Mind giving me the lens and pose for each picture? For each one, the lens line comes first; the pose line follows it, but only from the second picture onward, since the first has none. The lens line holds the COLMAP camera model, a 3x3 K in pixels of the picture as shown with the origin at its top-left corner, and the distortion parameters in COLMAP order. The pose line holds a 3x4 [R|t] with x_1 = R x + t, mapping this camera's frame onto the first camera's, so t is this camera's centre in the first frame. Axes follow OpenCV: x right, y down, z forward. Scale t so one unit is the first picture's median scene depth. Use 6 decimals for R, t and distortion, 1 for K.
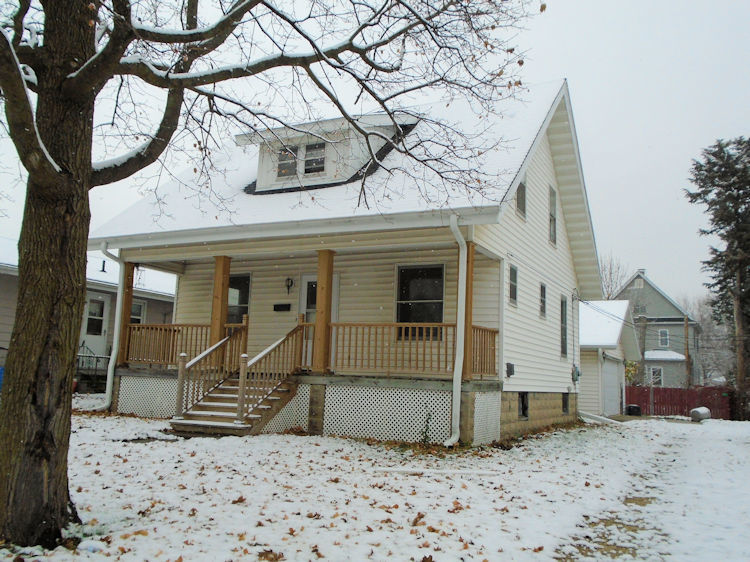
lens RADIAL K [[684.8, 0, 375.0], [0, 684.8, 281.0], [0, 0, 1]] dist [0.002026, 0.000845]
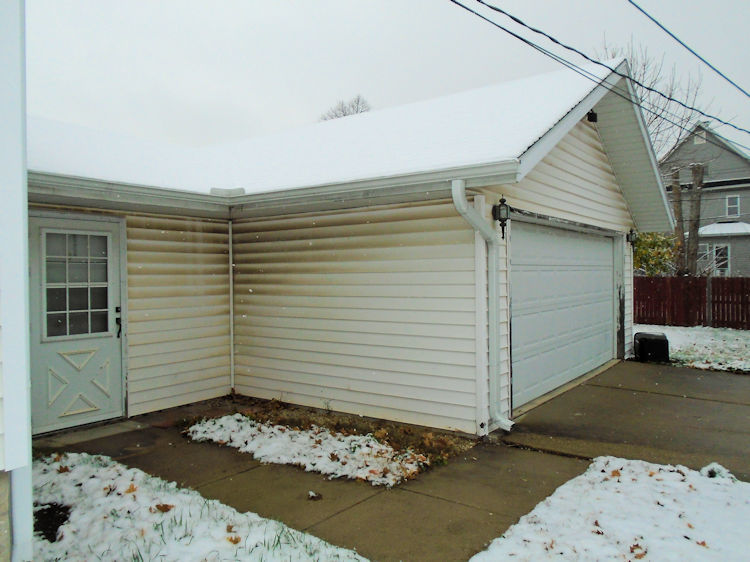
lens RADIAL K [[572.0, 0, 375.0], [0, 572.0, 281.0], [0, 0, 1]] dist [0.001633, 0.004001]
pose [[0.986902, -0.033008, -0.157910, 0.149314], [0.058083, 0.985901, 0.156923, 0.045783], [0.150504, -0.164039, 0.974905, 0.358541]]
